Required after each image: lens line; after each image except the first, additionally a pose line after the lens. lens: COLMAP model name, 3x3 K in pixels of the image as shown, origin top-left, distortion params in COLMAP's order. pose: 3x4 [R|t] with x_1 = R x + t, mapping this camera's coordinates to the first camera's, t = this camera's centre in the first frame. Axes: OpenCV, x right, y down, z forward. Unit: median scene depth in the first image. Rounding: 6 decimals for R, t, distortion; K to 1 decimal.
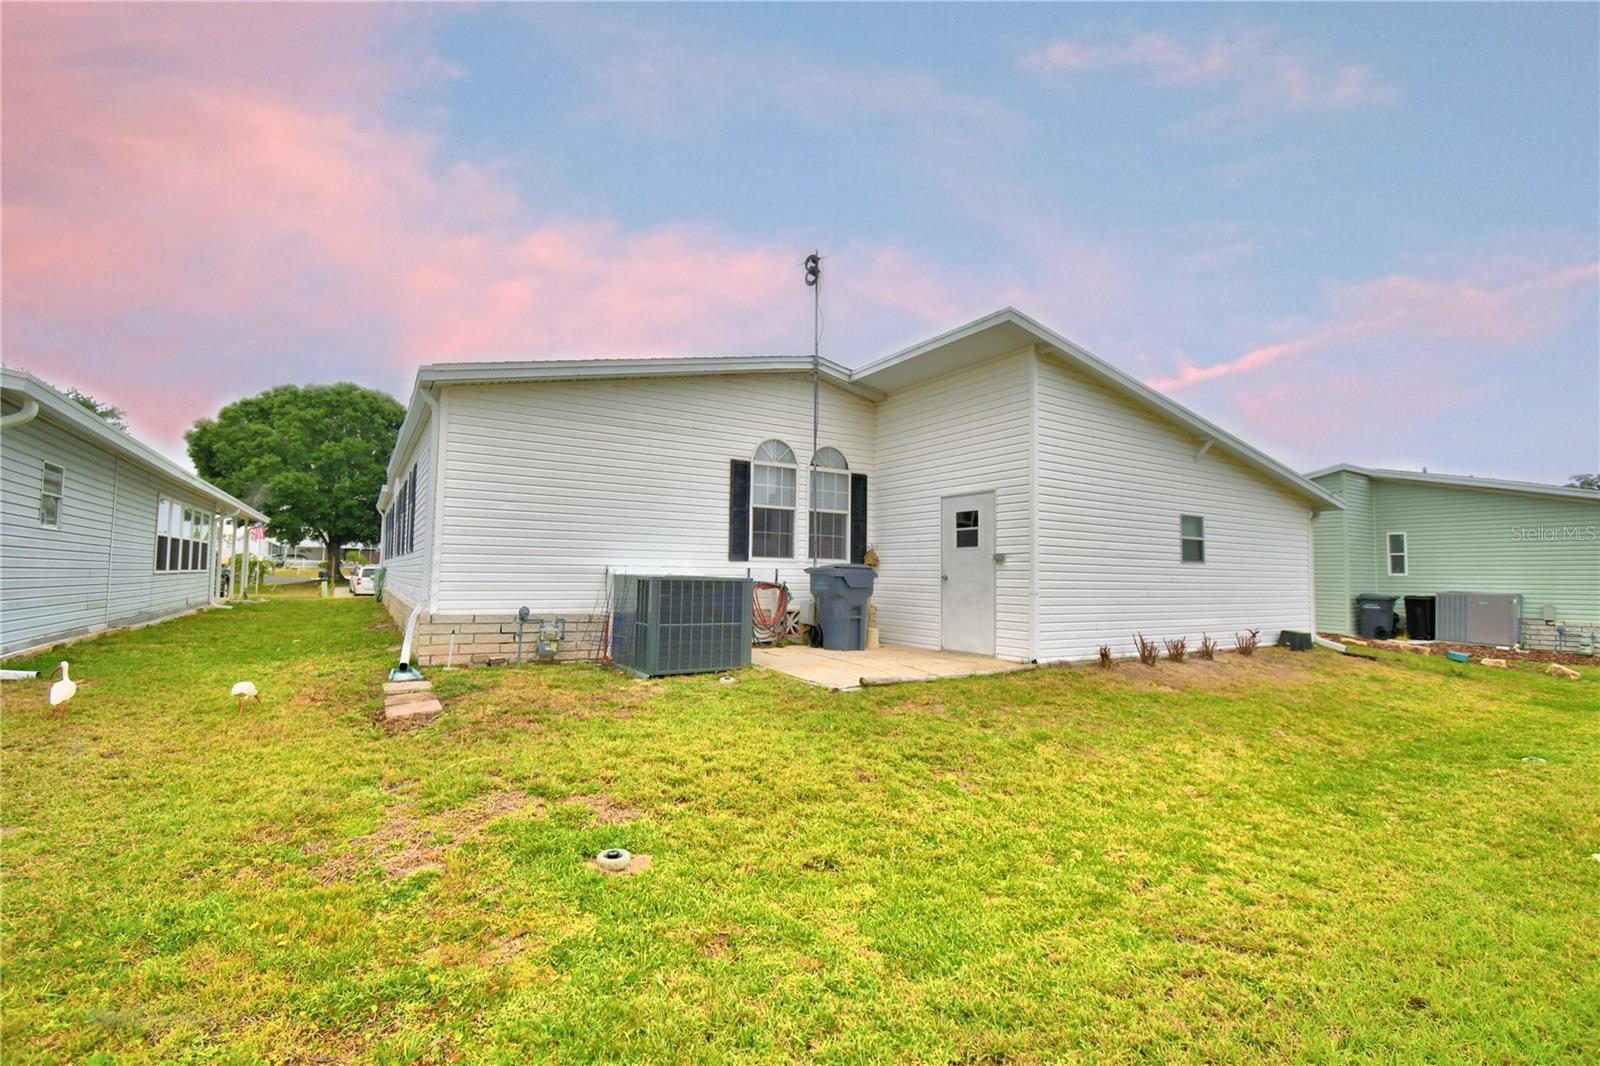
lens RADIAL K [[702.8, 0, 797.7], [0, 702.8, 529.8], [0, 0, 1]] dist [0.014147, -0.022324]
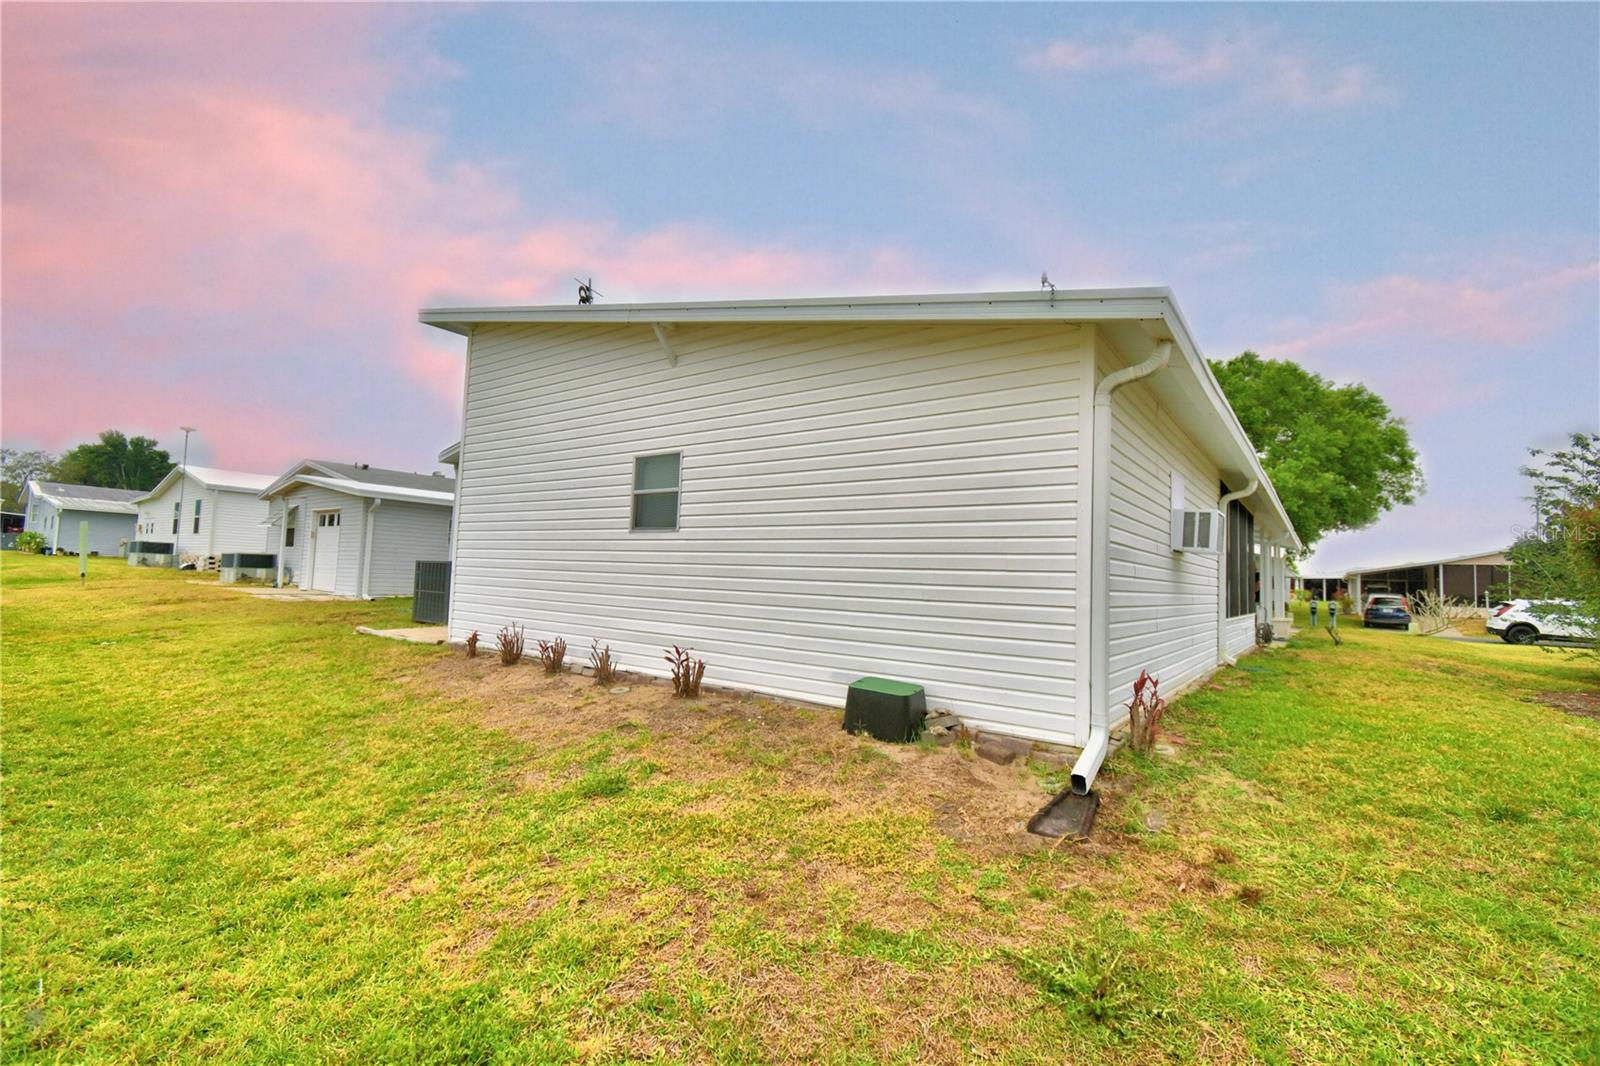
lens RADIAL K [[702.8, 0, 798.9], [0, 702.8, 536.1], [0, 0, 1]] dist [0.014147, -0.022324]
pose [[0.352331, -0.060741, -0.933902, 1.186700], [0.016379, 0.998139, -0.058740, 0.090247], [0.935732, 0.005400, 0.352670, 0.908228]]
